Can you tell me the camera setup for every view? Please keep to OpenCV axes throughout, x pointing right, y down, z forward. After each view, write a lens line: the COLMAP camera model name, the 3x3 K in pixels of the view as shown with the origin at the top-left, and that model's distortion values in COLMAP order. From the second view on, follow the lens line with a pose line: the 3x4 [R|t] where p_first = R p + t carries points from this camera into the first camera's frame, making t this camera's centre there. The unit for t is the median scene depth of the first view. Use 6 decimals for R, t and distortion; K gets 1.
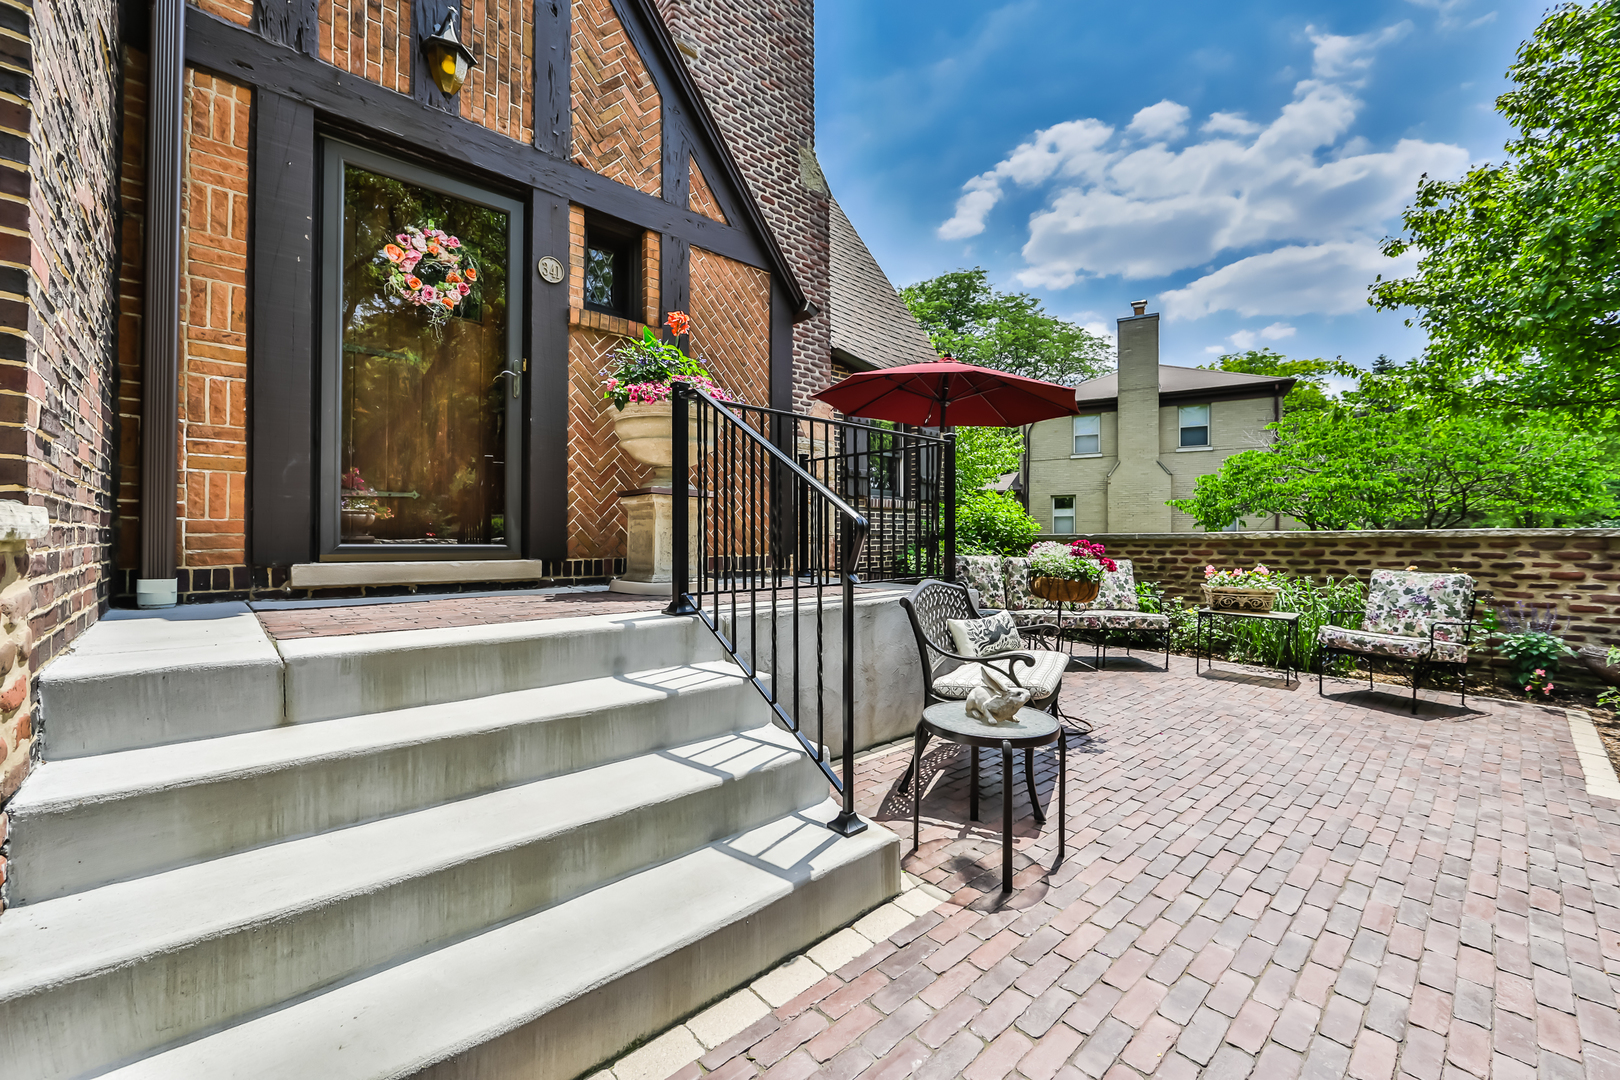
lens RADIAL K [[637.5, 0, 798.5], [0, 637.5, 540.4], [0, 0, 1]] dist [-0.016995, 0.003316]
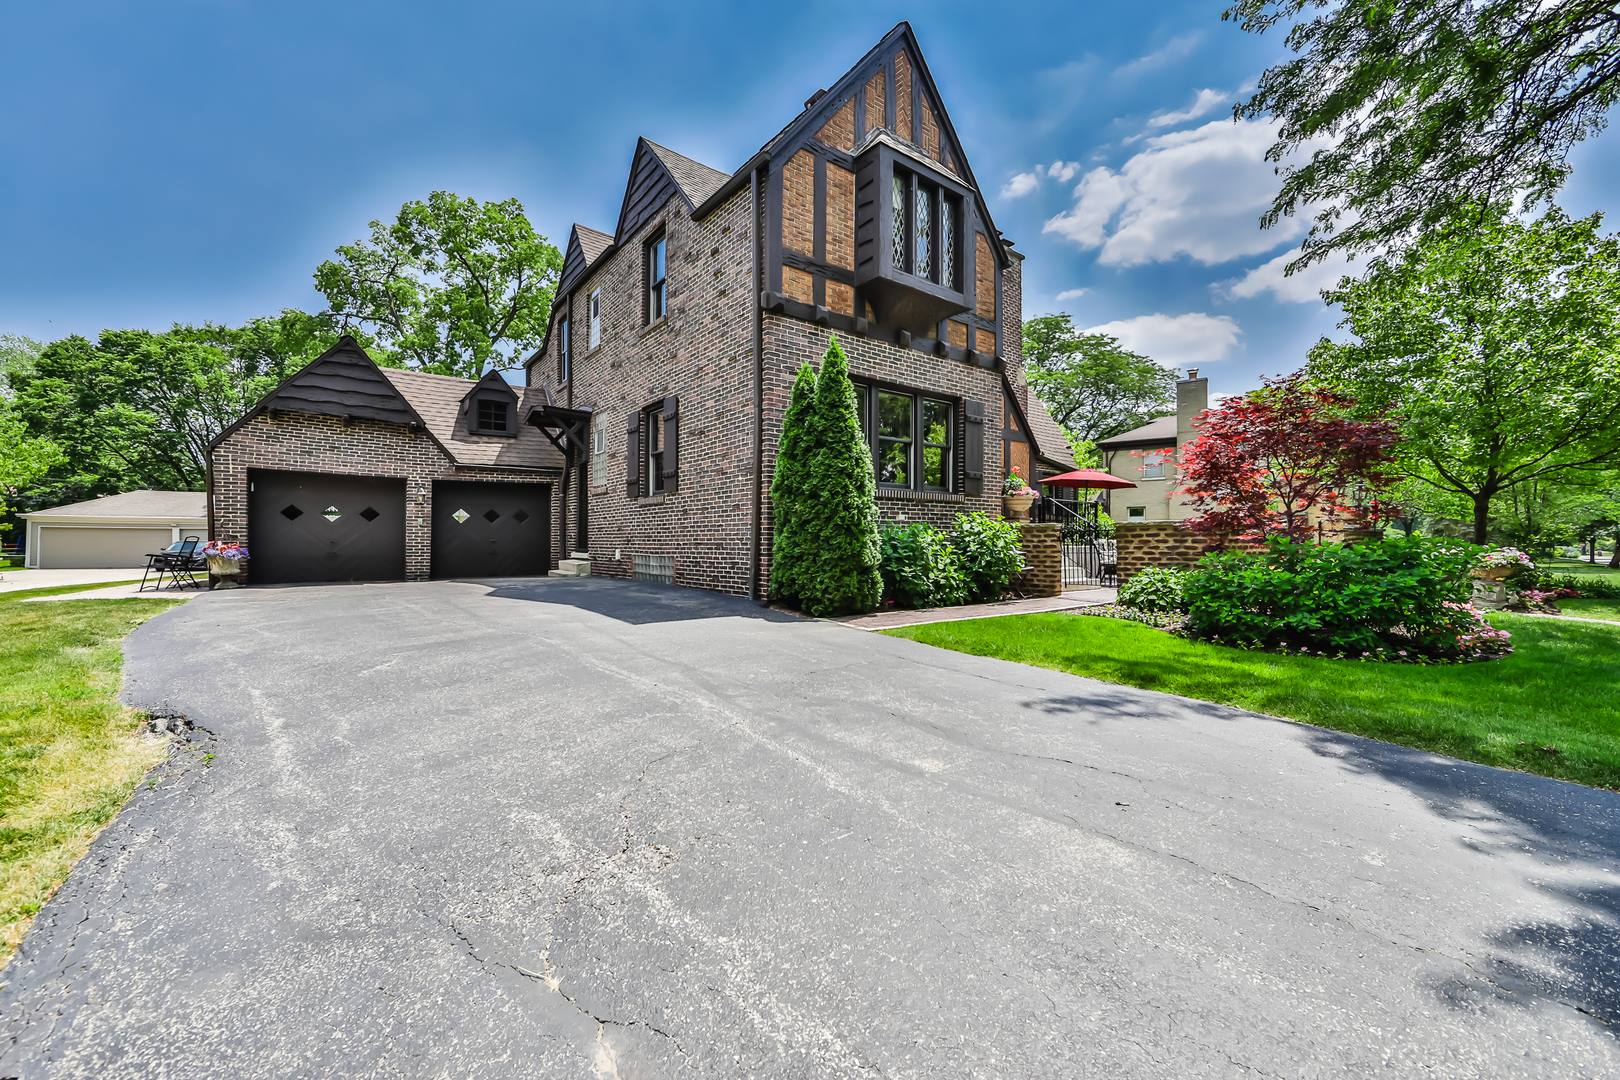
lens RADIAL K [[637.5, 0, 798.5], [0, 637.5, 540.4], [0, 0, 1]] dist [-0.016995, 0.003316]
pose [[0.994849, 0.002830, -0.101332, -0.799579], [-0.003591, 0.999967, -0.007329, 0.065665], [0.101307, 0.007655, 0.994826, -2.039216]]
